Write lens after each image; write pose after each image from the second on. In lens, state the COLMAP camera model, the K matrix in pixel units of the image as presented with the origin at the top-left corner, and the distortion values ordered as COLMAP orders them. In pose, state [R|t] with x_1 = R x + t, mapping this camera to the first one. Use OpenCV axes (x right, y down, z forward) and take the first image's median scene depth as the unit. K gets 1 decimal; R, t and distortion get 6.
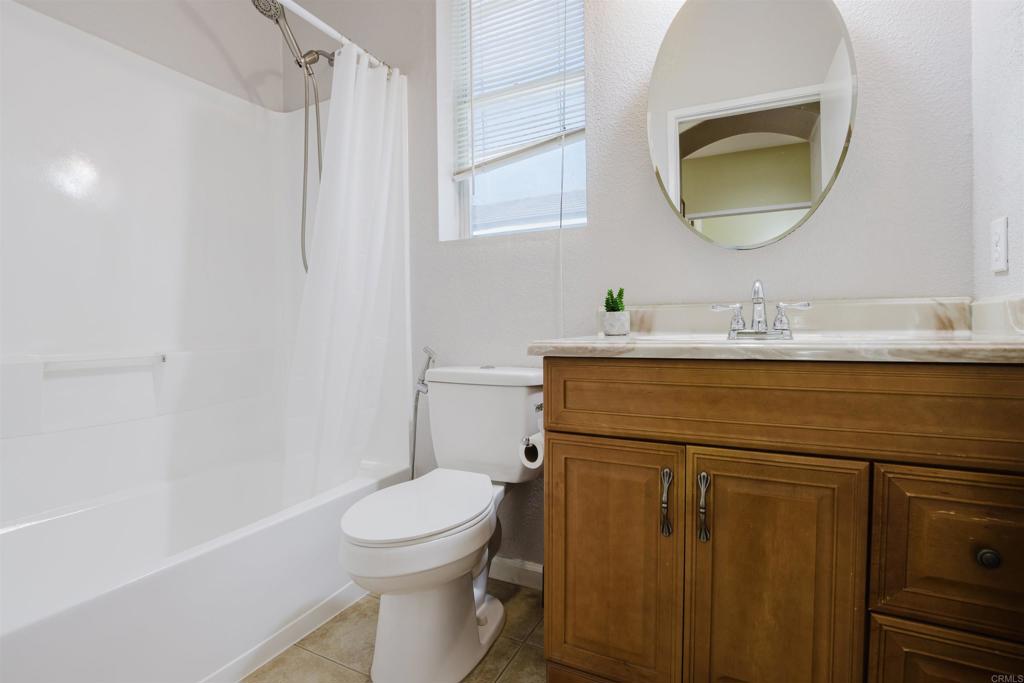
lens RADIAL K [[490.9, 0, 507.7], [0, 490.9, 338.0], [0, 0, 1]] dist [-0.024506, 0.002012]
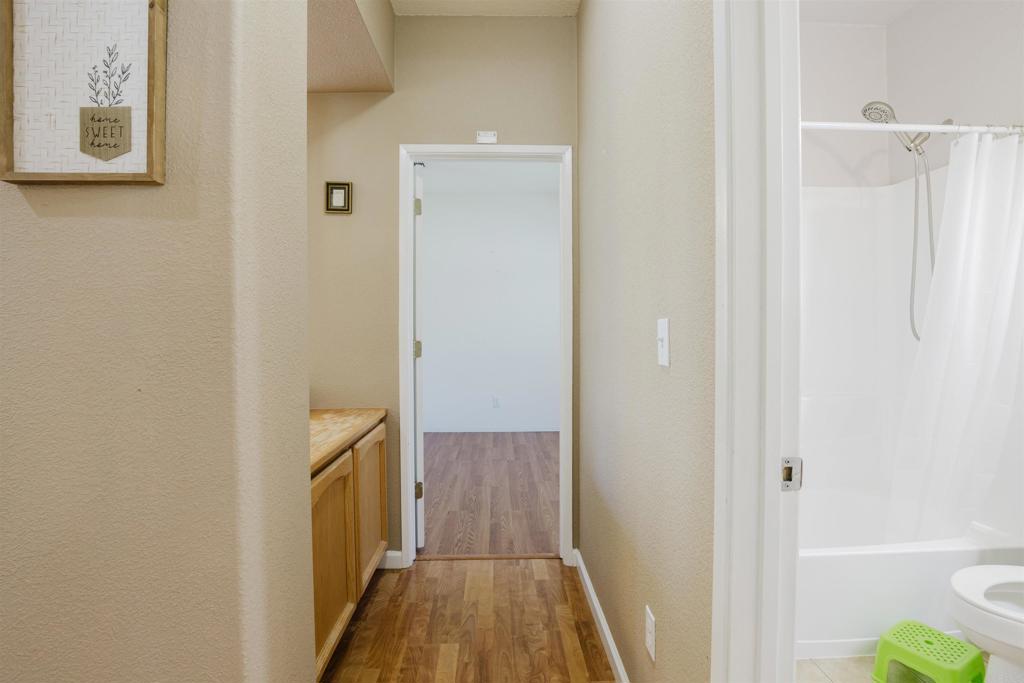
lens RADIAL K [[490.9, 0, 507.7], [0, 490.9, 338.0], [0, 0, 1]] dist [-0.024506, 0.002012]
pose [[0.494841, 0.011333, -0.868909, 0.079021], [-0.033153, 0.999433, -0.005845, -0.093257], [0.868351, 0.031700, 0.494937, -0.336845]]
